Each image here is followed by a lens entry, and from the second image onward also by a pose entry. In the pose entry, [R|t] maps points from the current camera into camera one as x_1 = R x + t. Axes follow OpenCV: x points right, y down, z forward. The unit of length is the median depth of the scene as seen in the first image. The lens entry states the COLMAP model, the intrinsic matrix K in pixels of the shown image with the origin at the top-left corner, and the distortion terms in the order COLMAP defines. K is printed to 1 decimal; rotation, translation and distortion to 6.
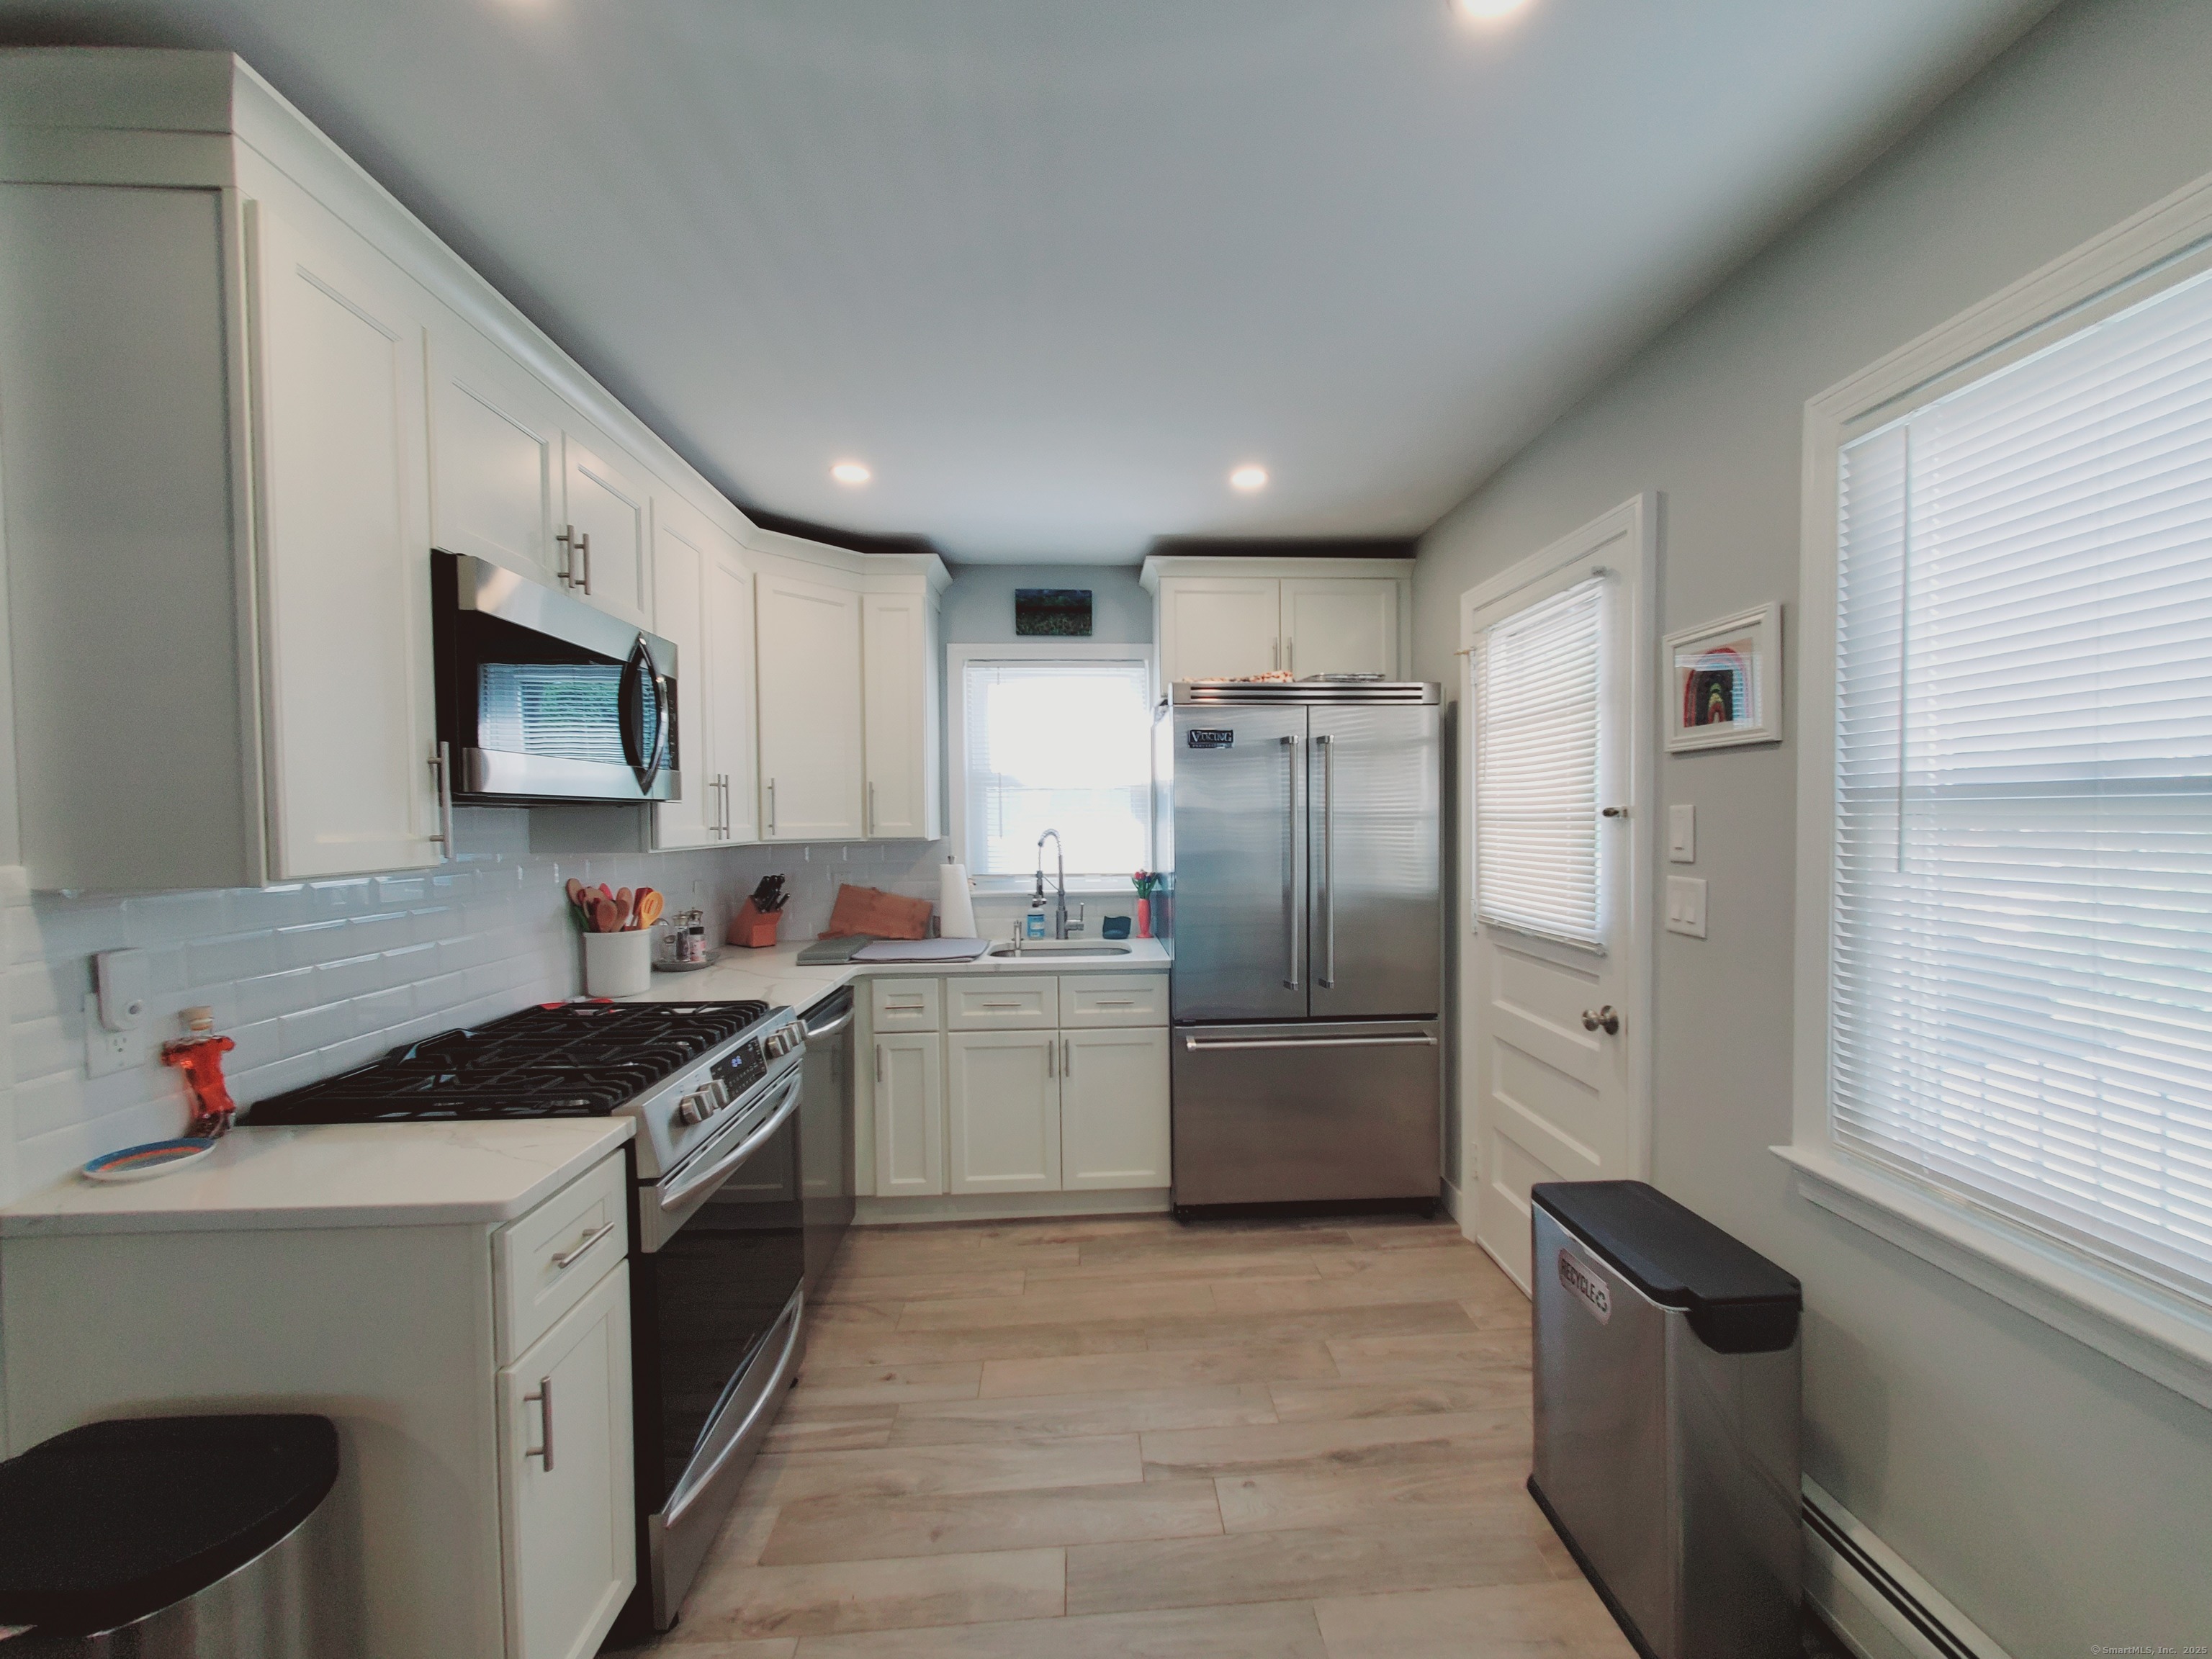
lens RADIAL K [[877.4, 0, 1130.3], [0, 877.4, 836.6], [0, 0, 1]] dist [0.000946, -0.001709]
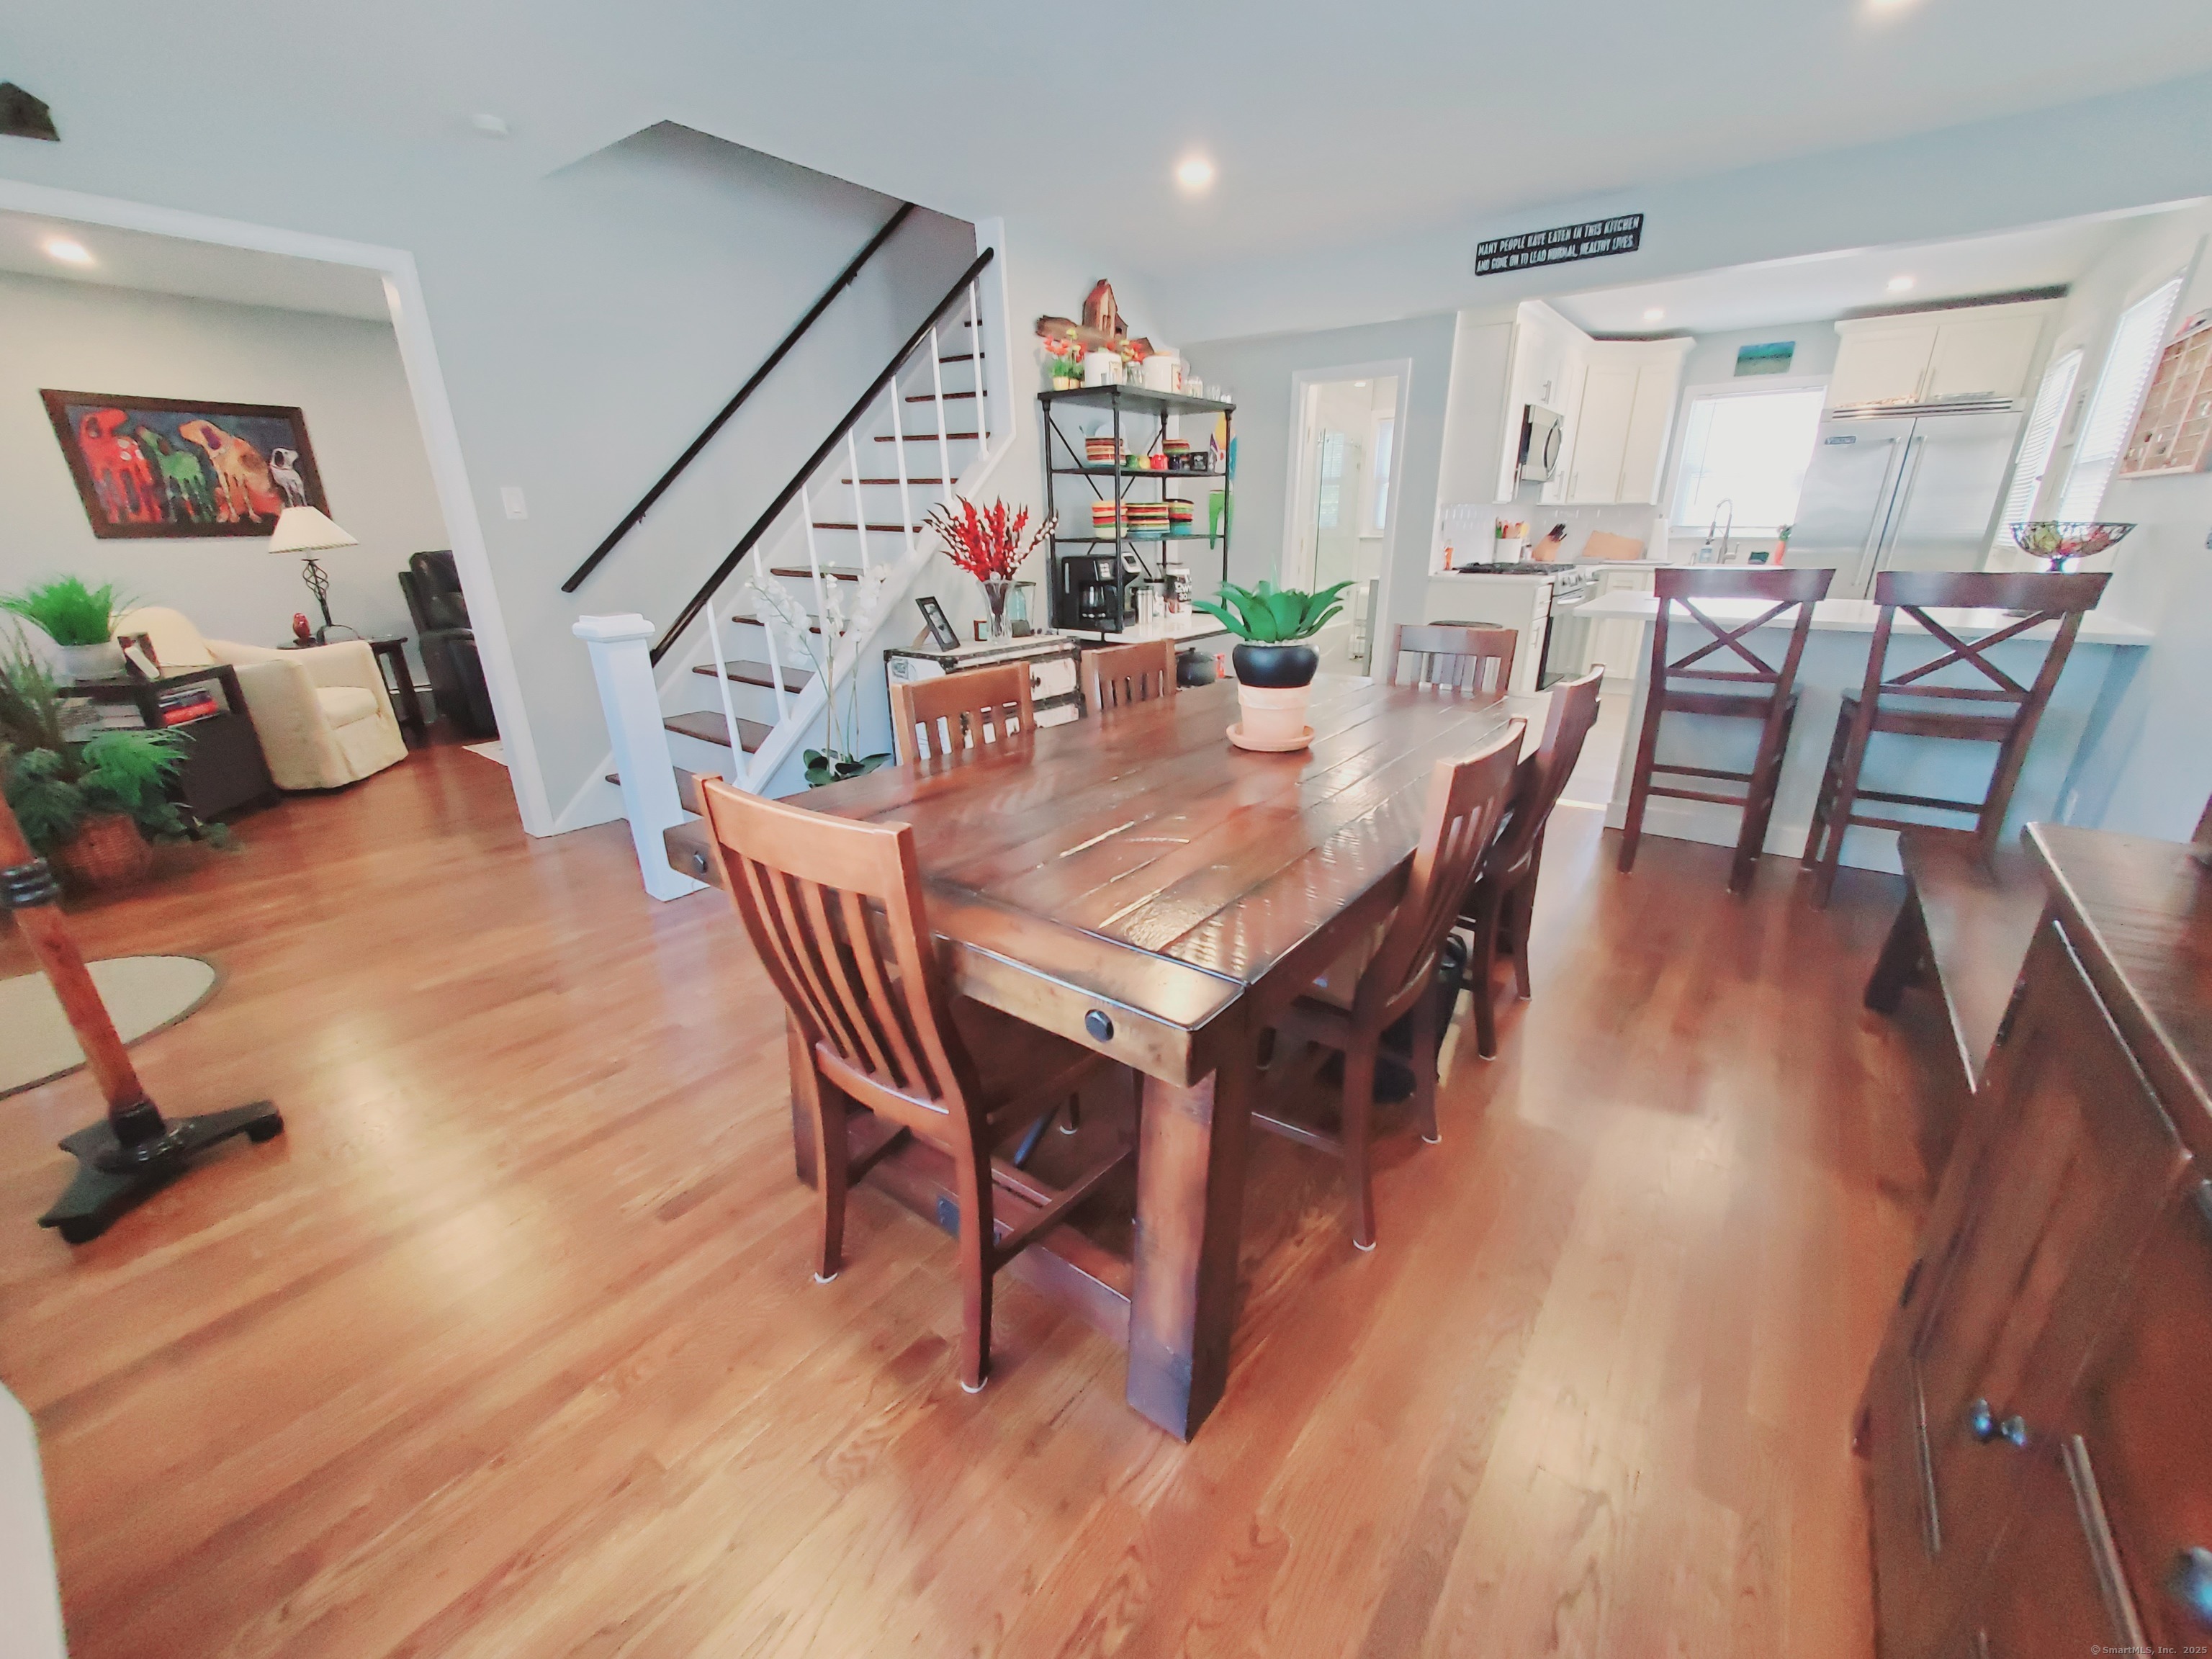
lens RADIAL K [[877.4, 0, 1116.6], [0, 877.4, 850.7], [0, 0, 1]] dist [0.000946, -0.001709]
pose [[0.762245, 0.230846, -0.604725, 0.261439], [-0.015365, 0.940433, 0.339631, 0.099871], [0.647106, -0.249590, 0.720387, -1.611694]]
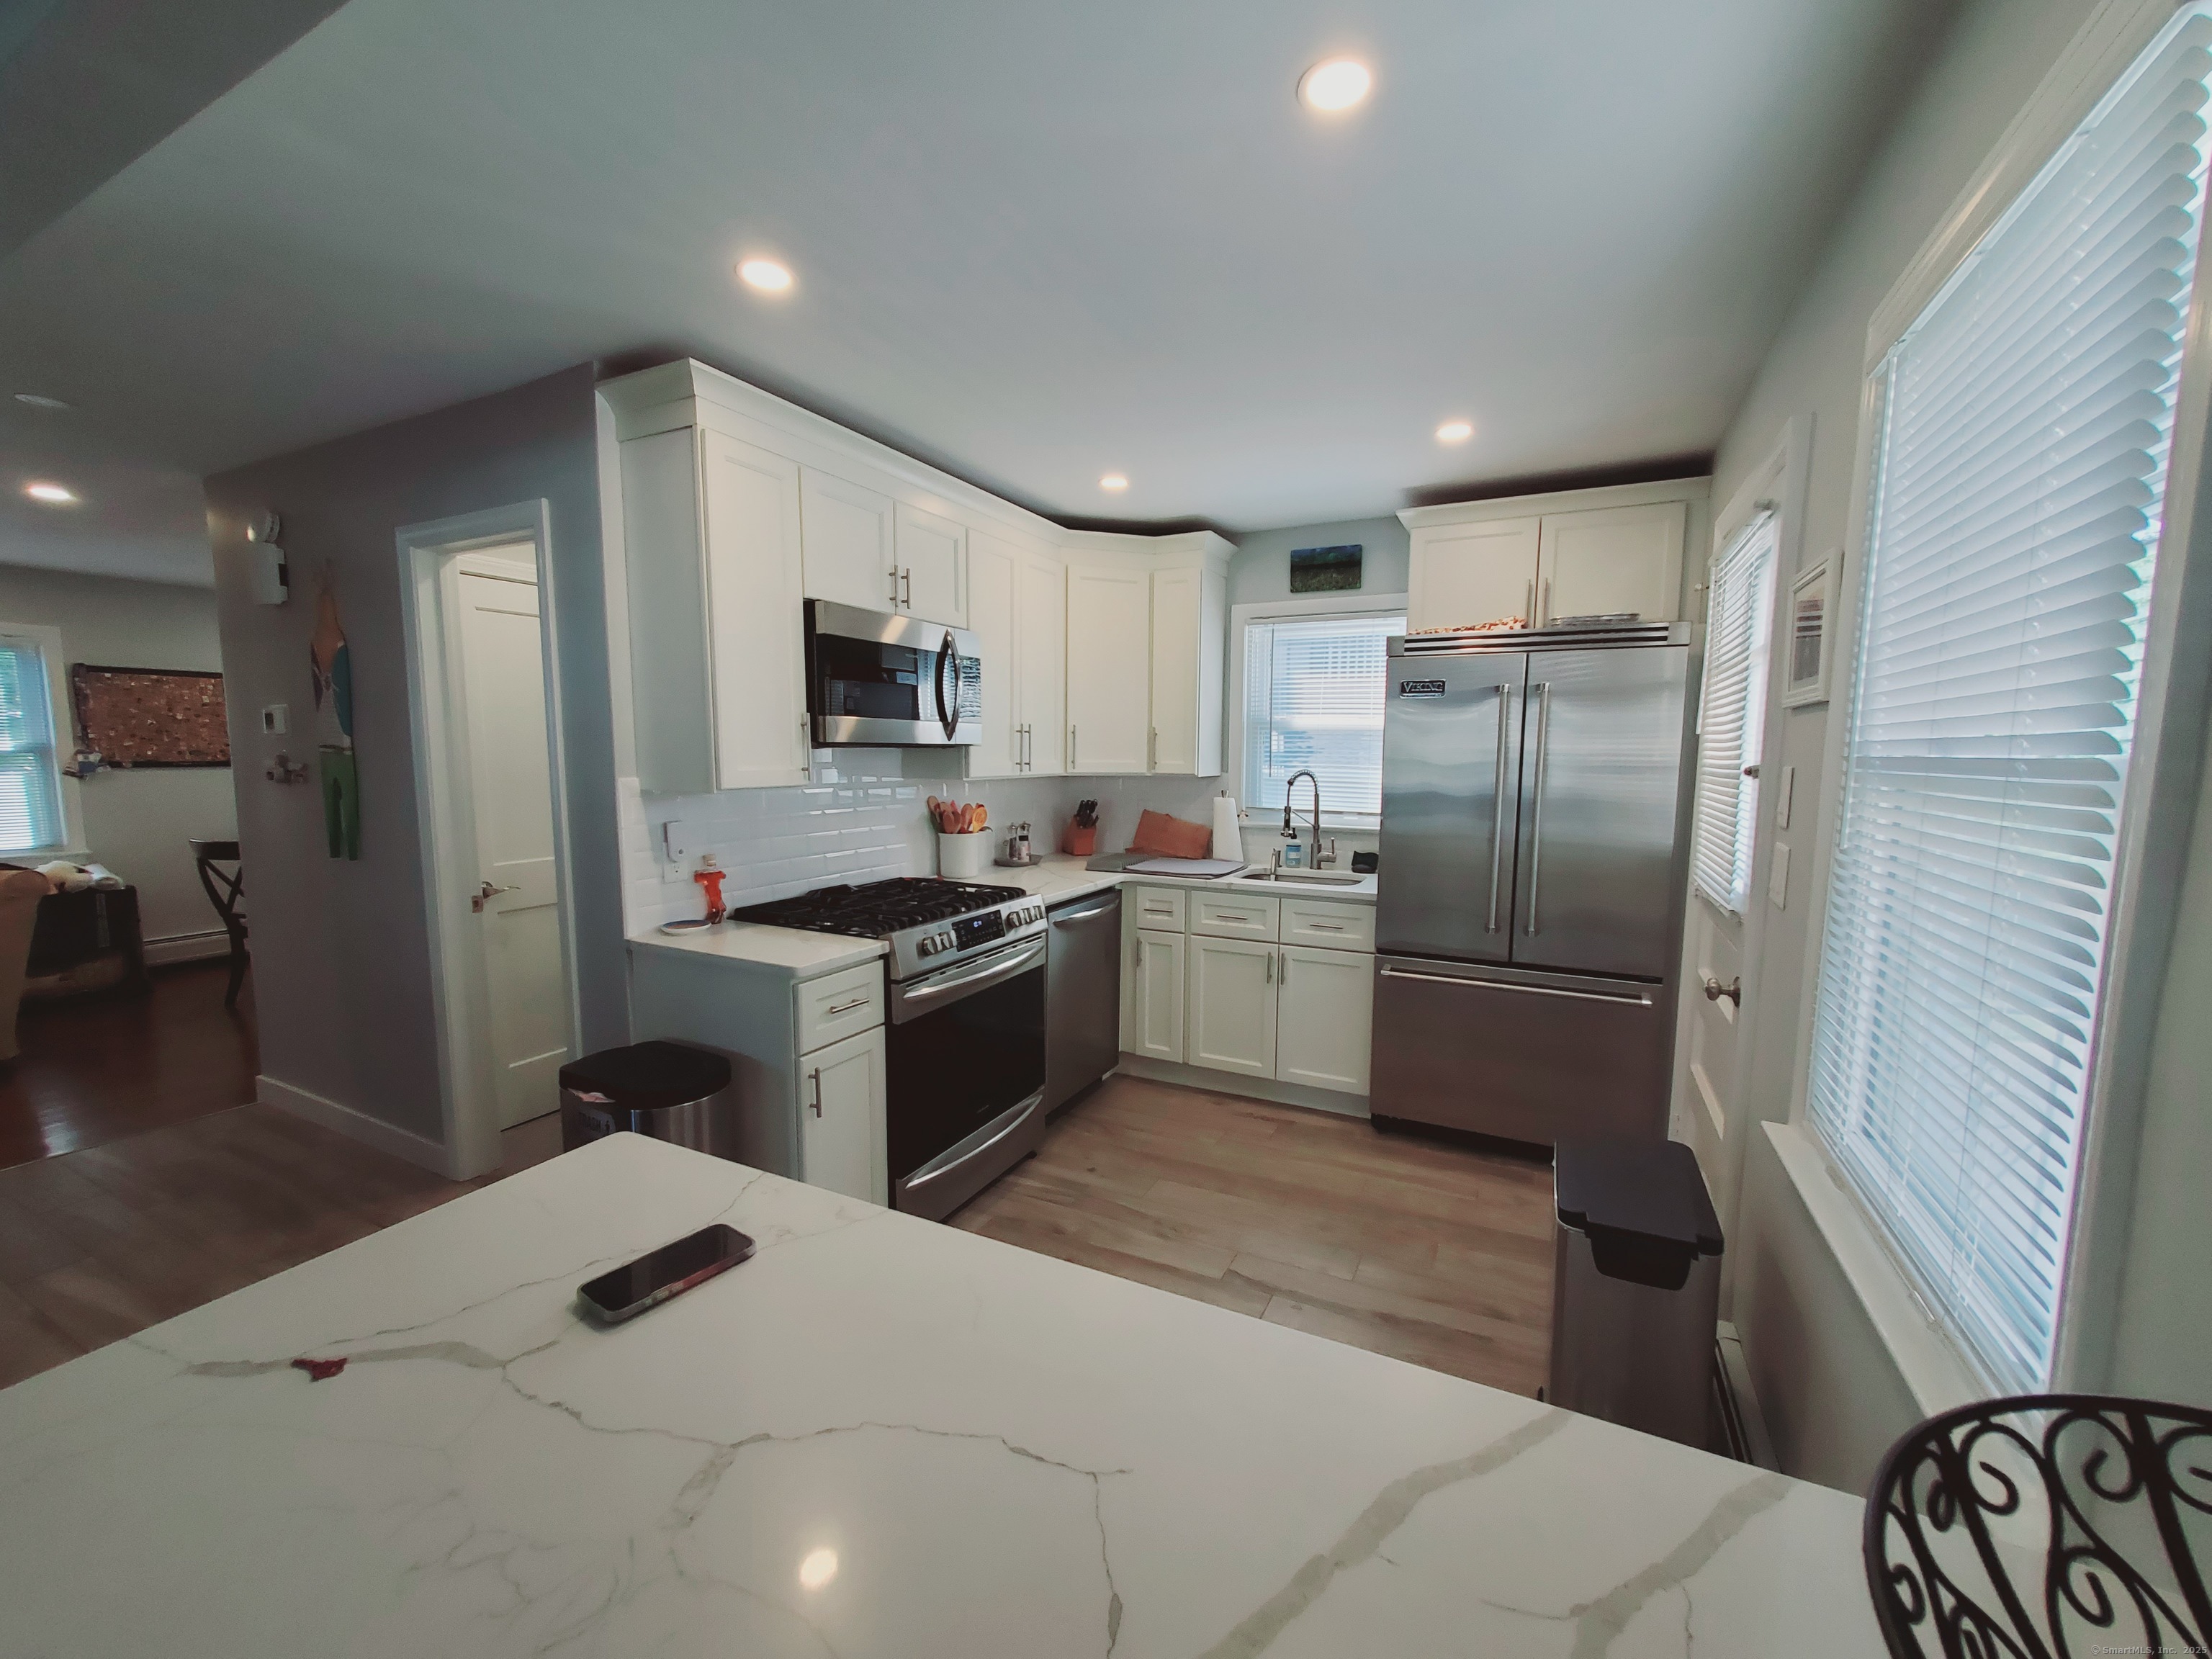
lens RADIAL K [[877.4, 0, 1127.1], [0, 877.4, 837.5], [0, 0, 1]] dist [0.000946, -0.001709]
pose [[0.867847, 0.065371, -0.492512, 0.334952], [-0.026573, 0.995994, 0.085375, -0.015109], [0.496121, -0.061005, 0.866108, -0.103063]]
